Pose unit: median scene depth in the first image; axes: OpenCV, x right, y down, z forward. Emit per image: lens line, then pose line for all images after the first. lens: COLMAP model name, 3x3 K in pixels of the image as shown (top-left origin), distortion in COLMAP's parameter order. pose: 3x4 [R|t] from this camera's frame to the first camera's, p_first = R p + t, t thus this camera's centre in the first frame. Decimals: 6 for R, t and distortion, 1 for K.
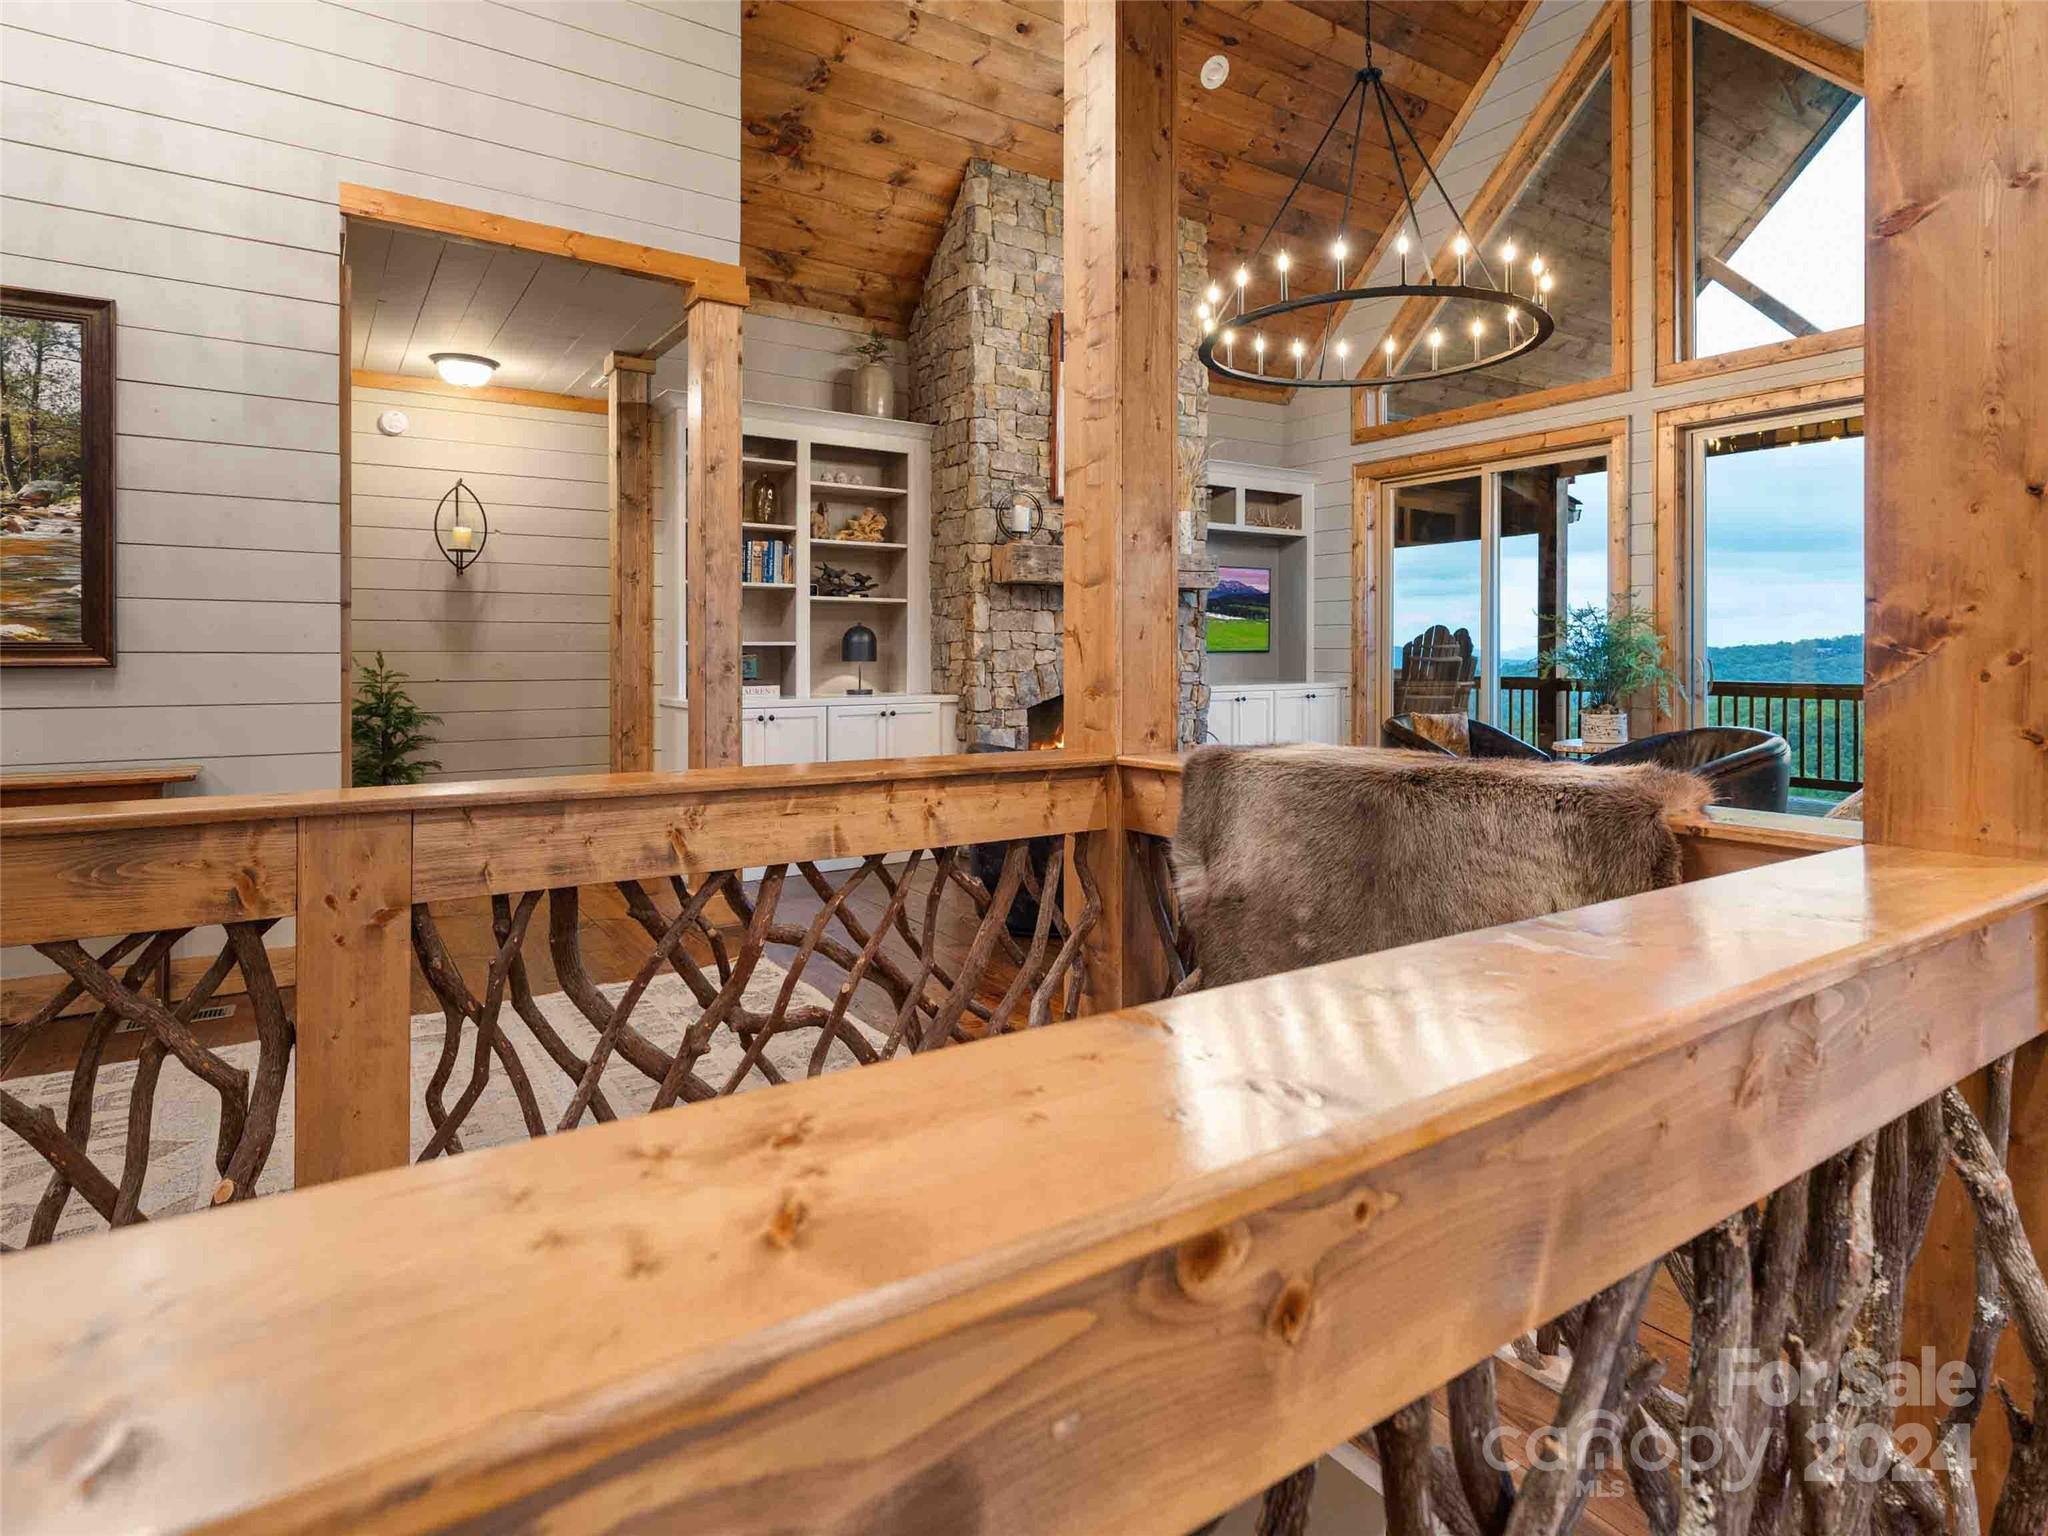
lens RADIAL K [[1077.2, 0, 1026.5], [0, 1077.2, 664.3], [0, 0, 1]] dist [-0.004177, -0.002053]
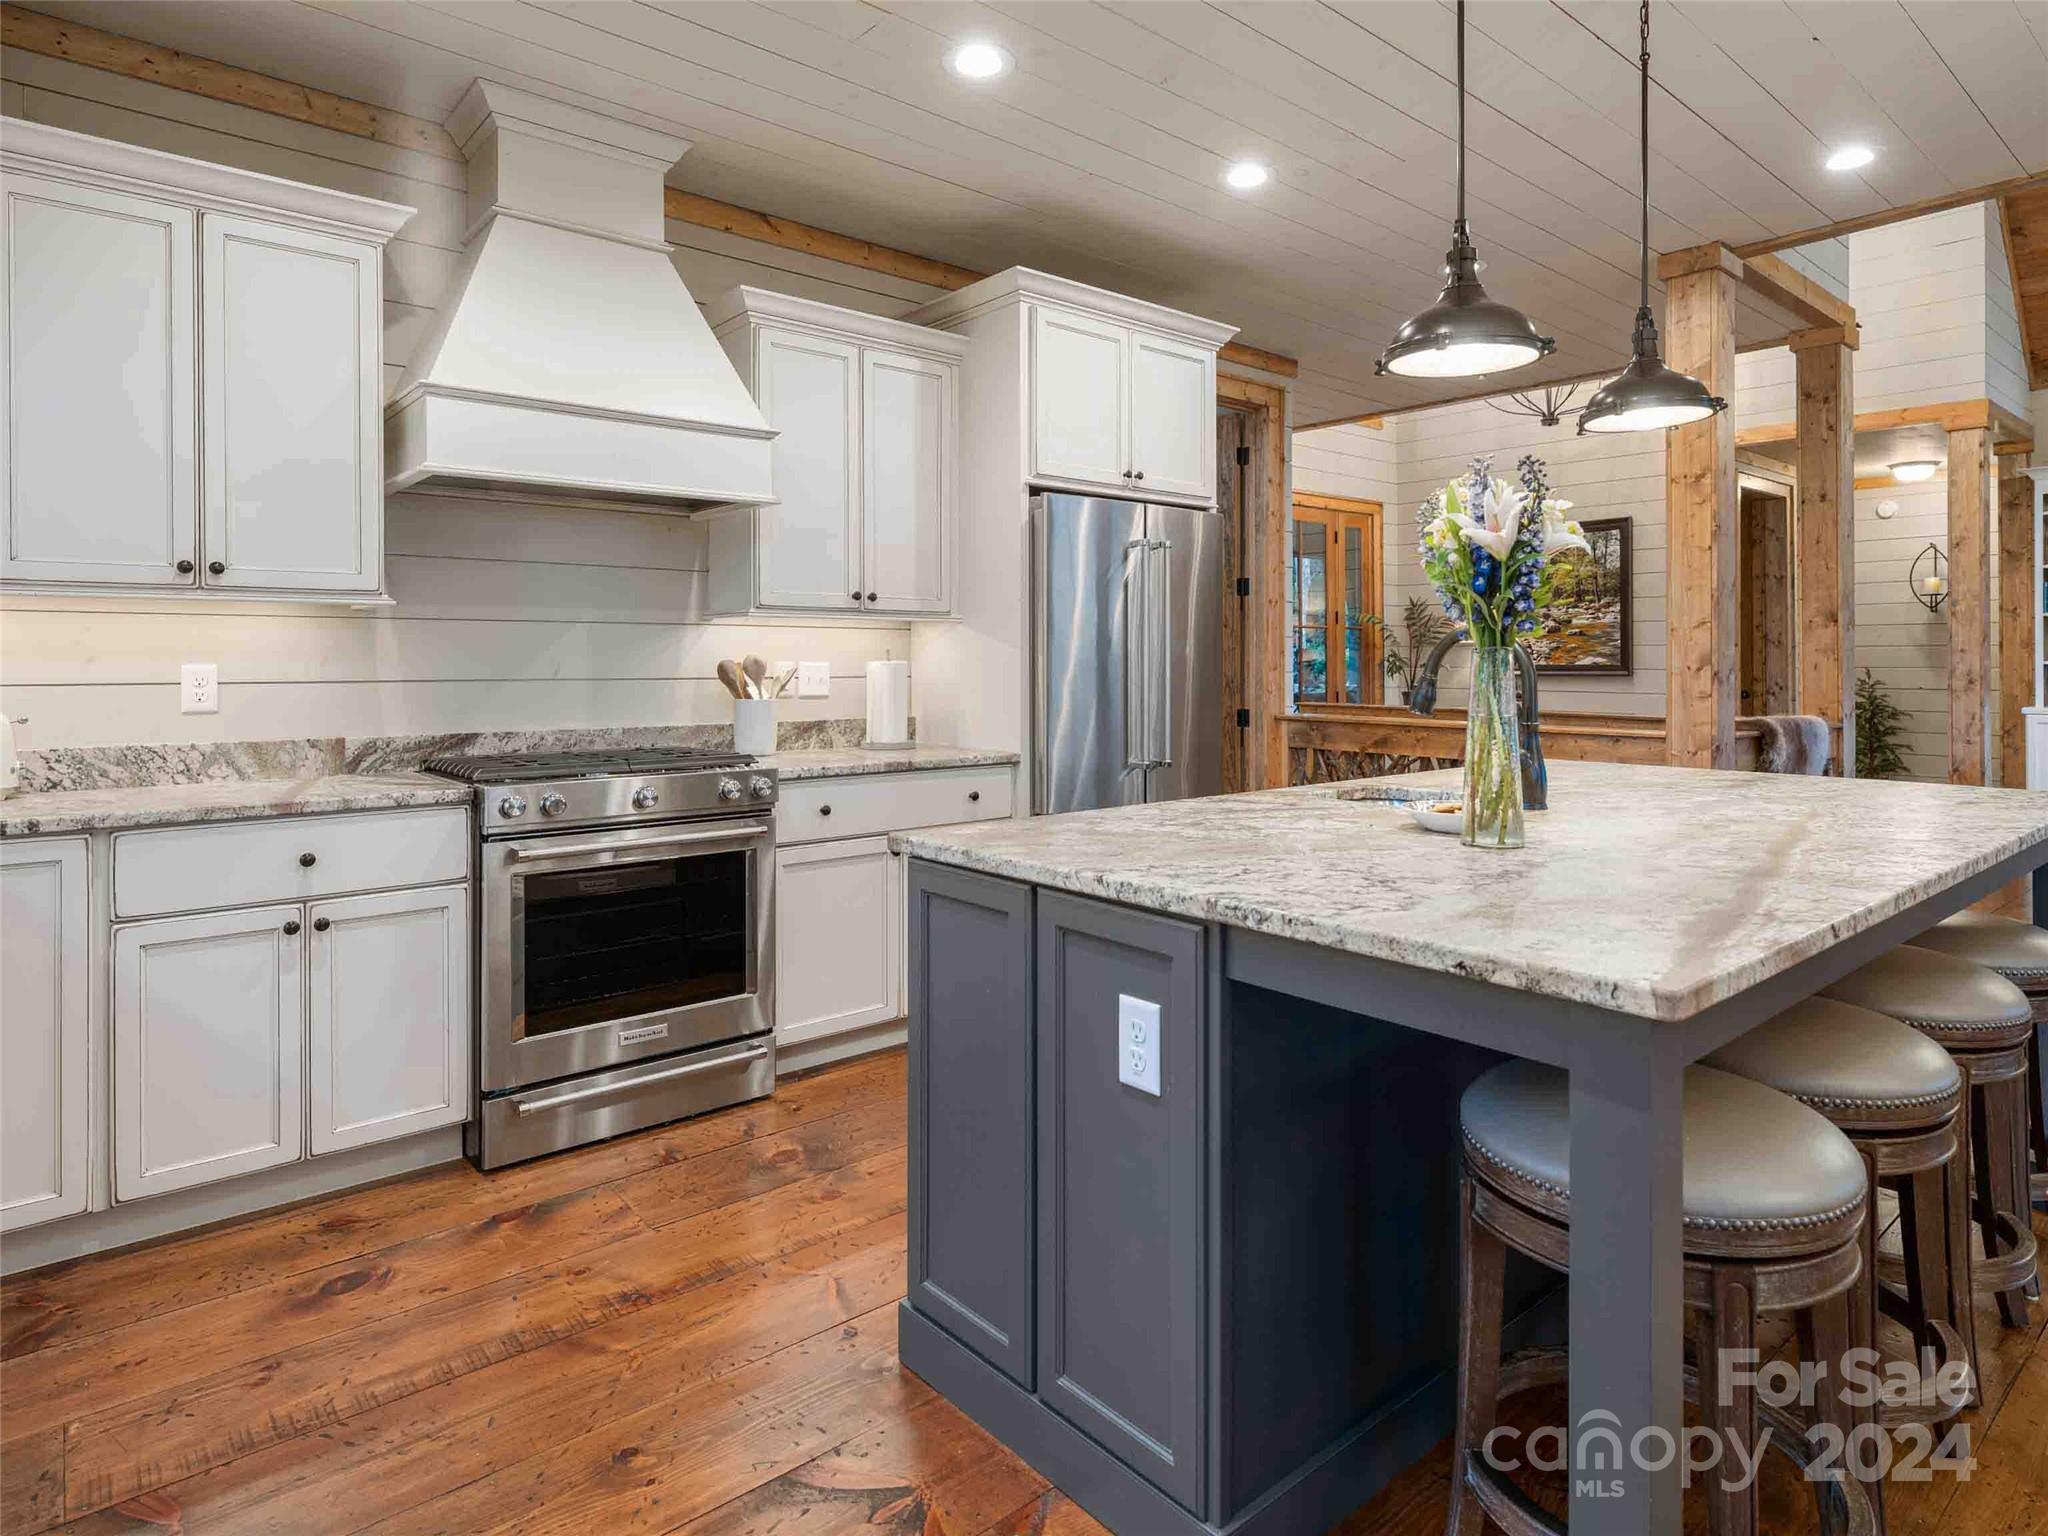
lens RADIAL K [[1167.6, 0, 1012.2], [0, 1167.6, 642.3], [0, 0, 1]] dist [-0.002324, -0.002157]
pose [[0.080383, -0.015483, -0.996644, 0.875900], [-0.010100, 0.999815, -0.016347, -0.008711], [0.996713, 0.011380, 0.080211, -0.297226]]
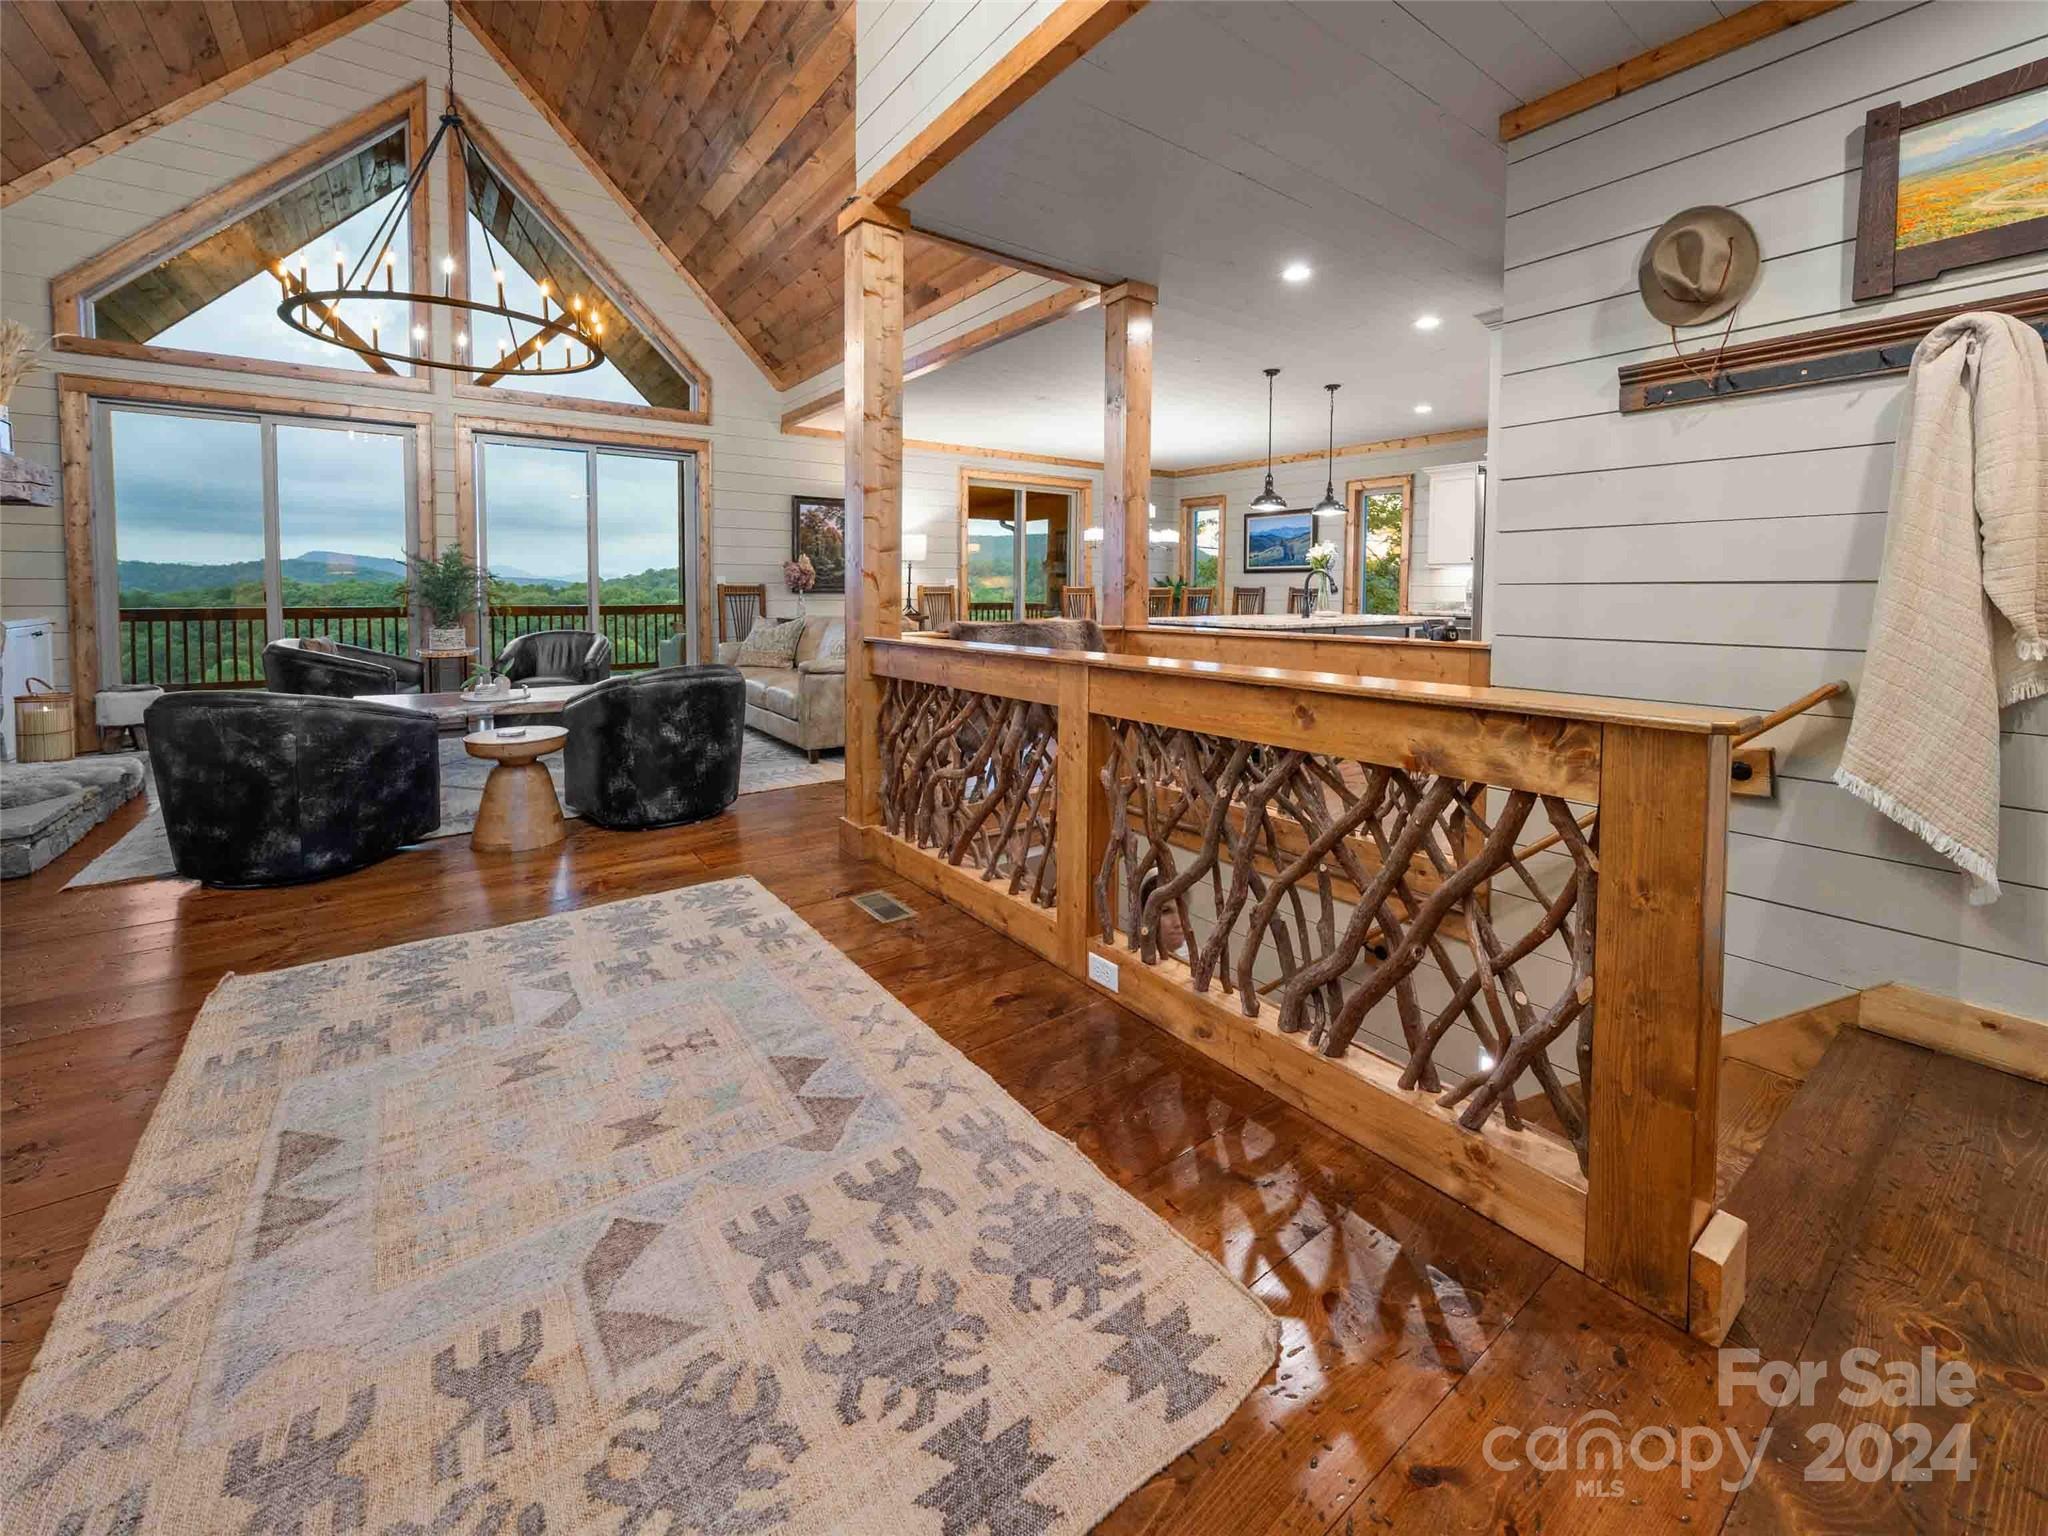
lens RADIAL K [[837.7, 0, 1026.1], [0, 837.7, 621.7], [0, 0, 1]] dist [-0.003104, 0.000338]
pose [[-0.044715, -0.038973, 0.998239, -0.553525], [0.007787, 0.999195, 0.039359, -0.001089], [-0.998969, 0.009534, -0.044376, 0.303176]]
